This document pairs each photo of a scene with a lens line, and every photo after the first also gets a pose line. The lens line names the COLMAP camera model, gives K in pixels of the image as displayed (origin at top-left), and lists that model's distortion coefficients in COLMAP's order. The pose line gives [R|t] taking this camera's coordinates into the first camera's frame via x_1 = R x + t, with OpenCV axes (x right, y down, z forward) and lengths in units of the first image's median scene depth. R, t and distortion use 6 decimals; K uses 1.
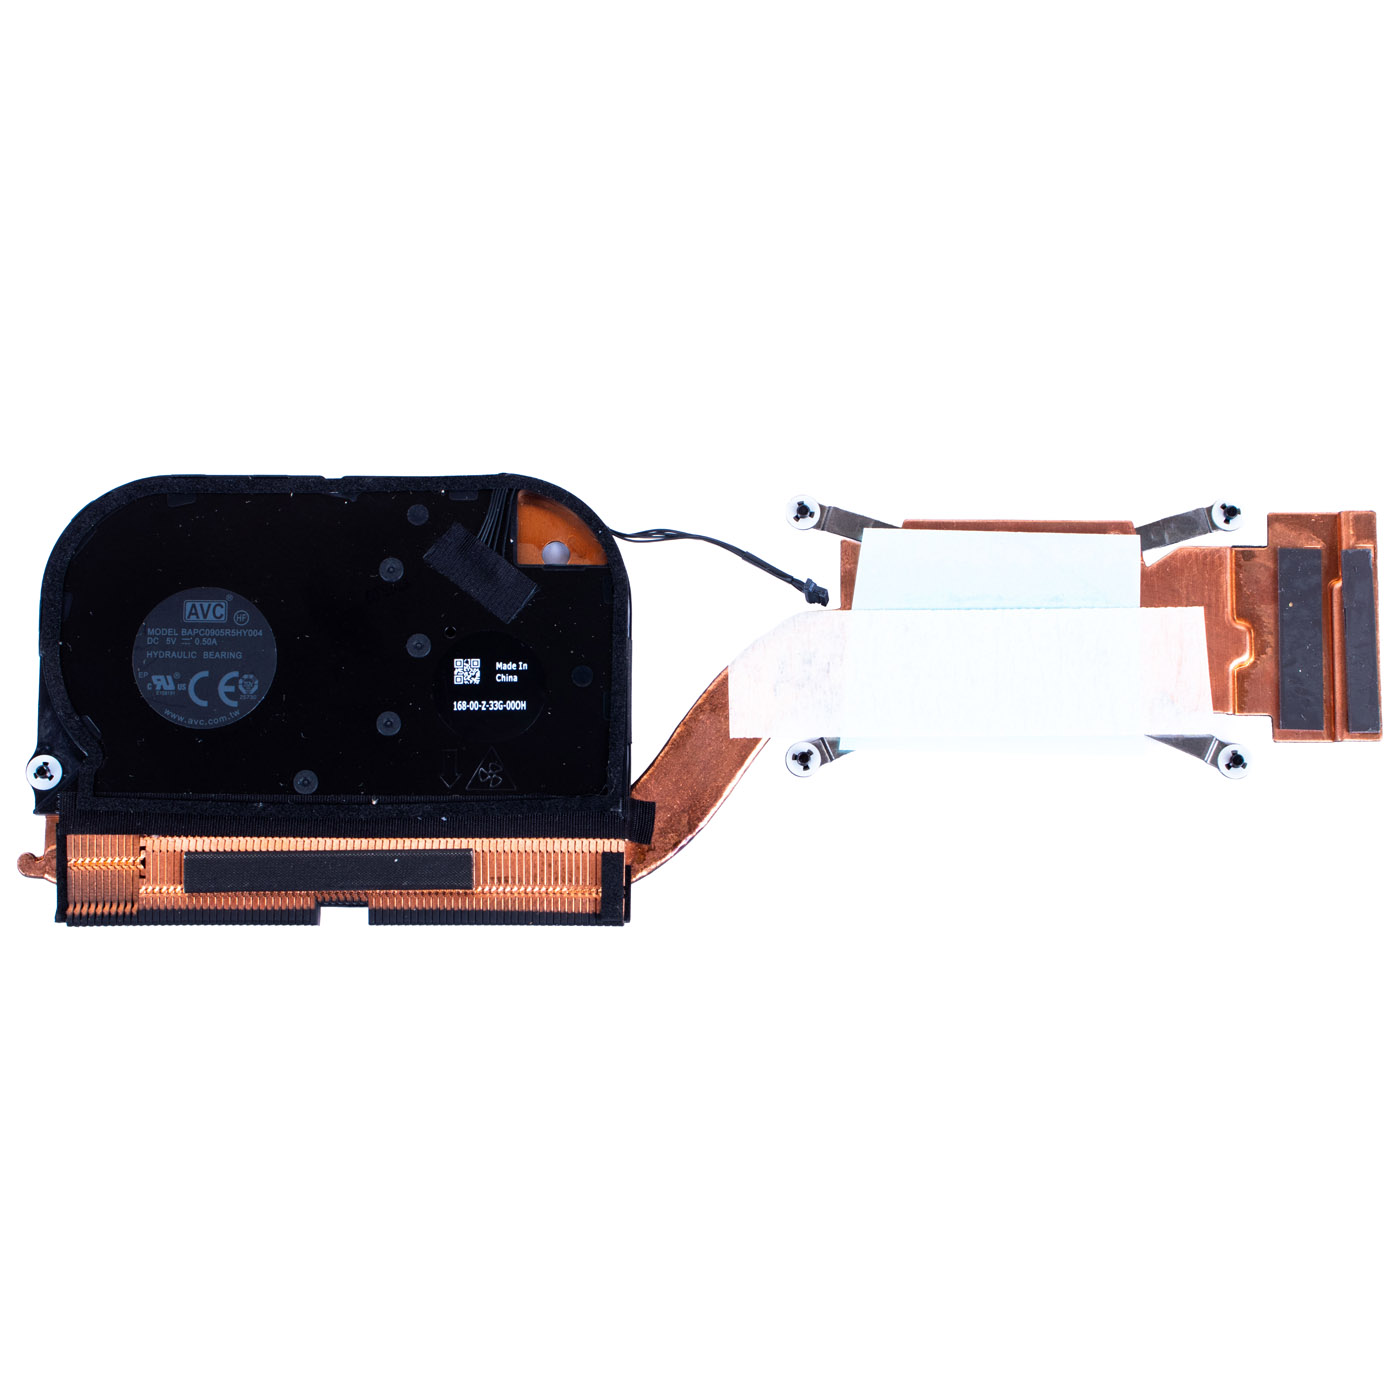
lens RADIAL K [[2971.0, 0, 700.0], [0, 2971.0, 700.0], [0, 0, 1]] dist [0.025694, -0.013713]
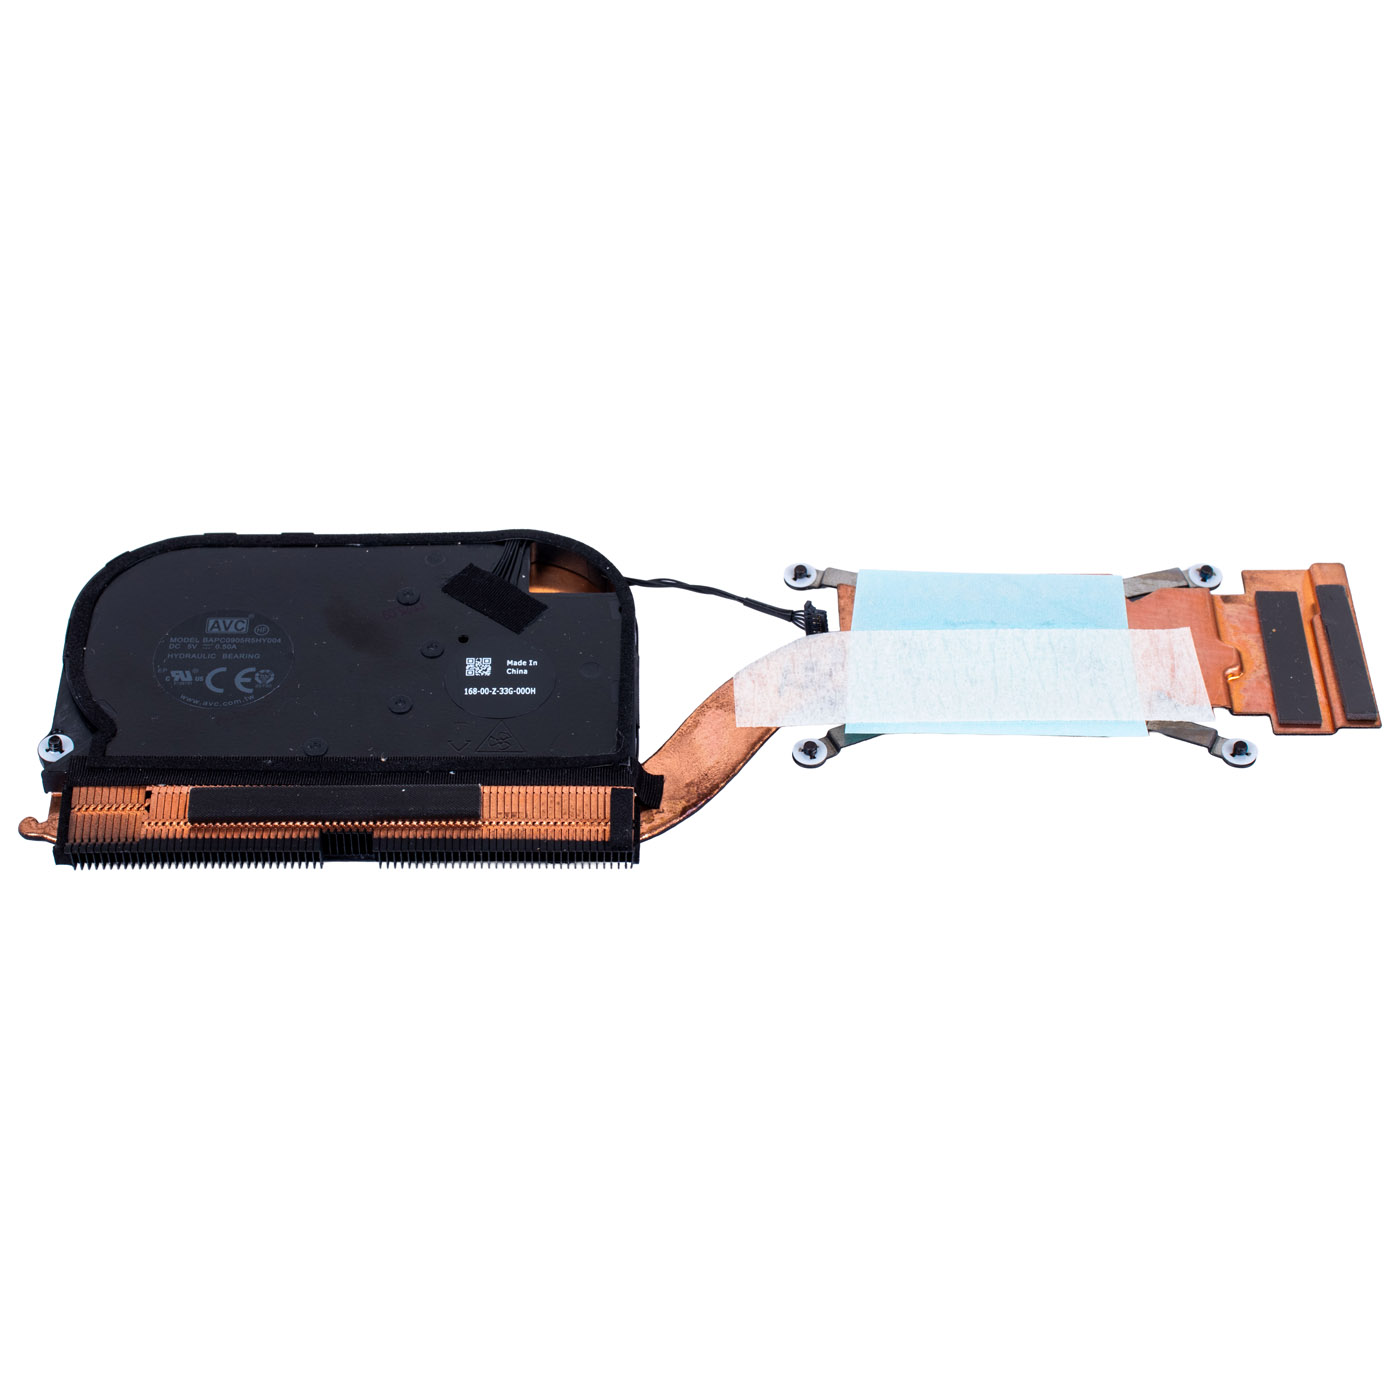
lens RADIAL K [[2971.0, 0, 700.0], [0, 2971.0, 700.0], [0, 0, 1]] dist [0.025694, -0.013713]
pose [[0.999809, -0.017976, 0.007721, -0.010073], [0.019150, 0.818473, -0.574225, 0.590161], [0.004003, 0.574263, 0.818661, 0.167041]]
